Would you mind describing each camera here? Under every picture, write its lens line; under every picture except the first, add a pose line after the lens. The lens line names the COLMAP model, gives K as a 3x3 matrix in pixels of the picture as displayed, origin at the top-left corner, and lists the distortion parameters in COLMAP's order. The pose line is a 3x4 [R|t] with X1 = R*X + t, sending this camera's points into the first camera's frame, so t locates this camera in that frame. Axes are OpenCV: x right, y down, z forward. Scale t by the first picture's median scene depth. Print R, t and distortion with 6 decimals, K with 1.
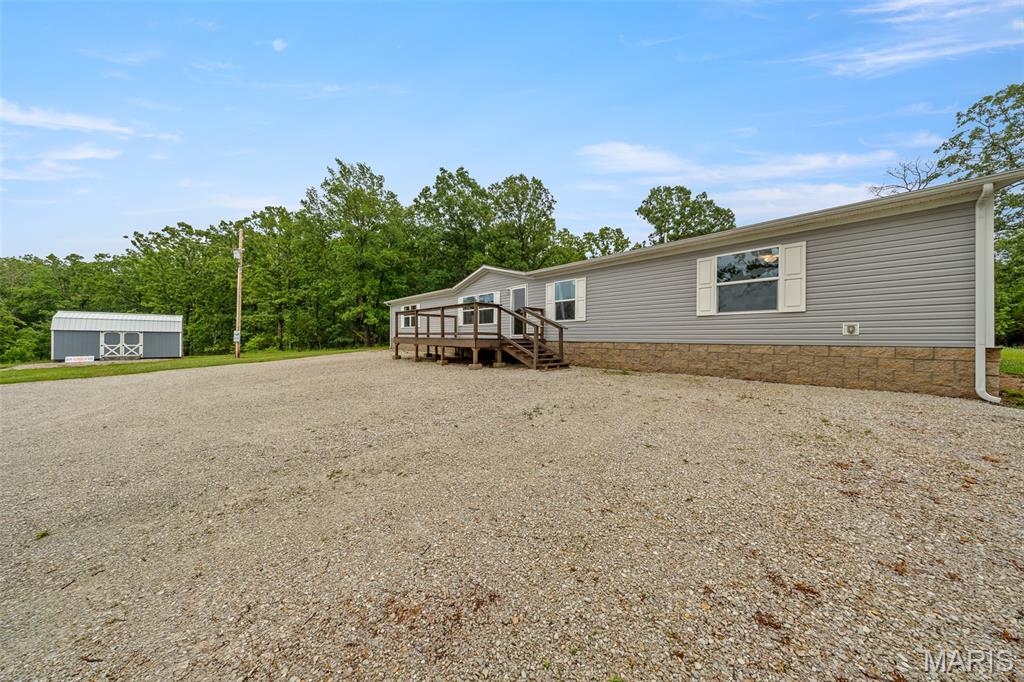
lens RADIAL K [[310.5, 0, 516.9], [0, 310.5, 340.8], [0, 0, 1]] dist [-0.003267, -0.000471]
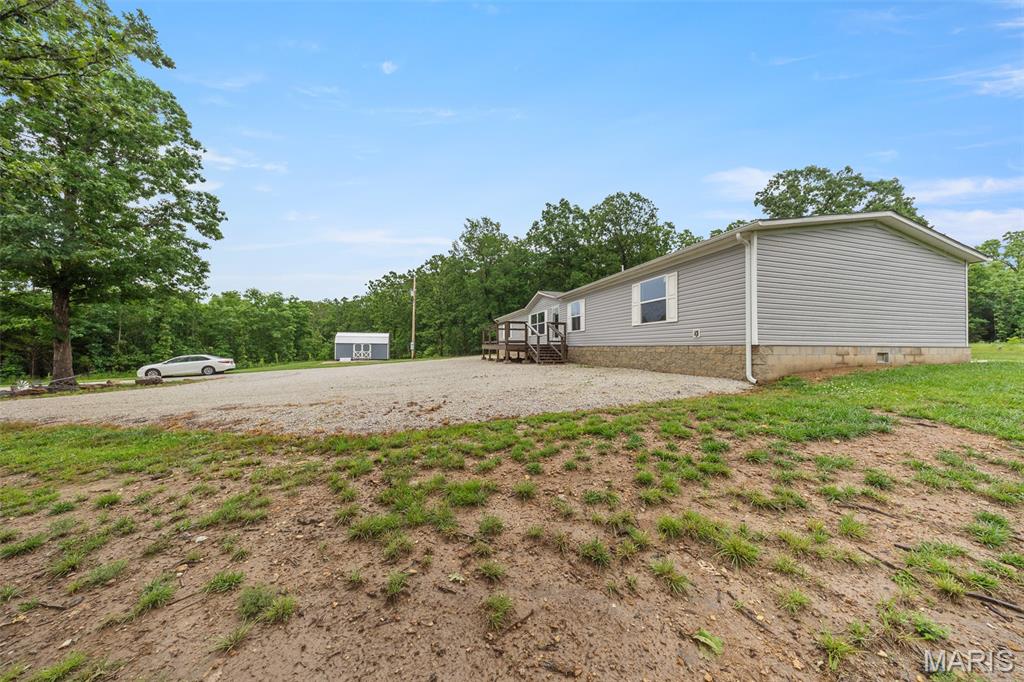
lens RADIAL K [[310.5, 0, 509.6], [0, 310.5, 344.9], [0, 0, 1]] dist [-0.003267, -0.000471]
pose [[0.889464, -0.008461, -0.456926, 0.175618], [-0.000727, 0.999801, -0.019928, 0.007760], [0.457004, 0.018057, 0.889281, -0.115294]]
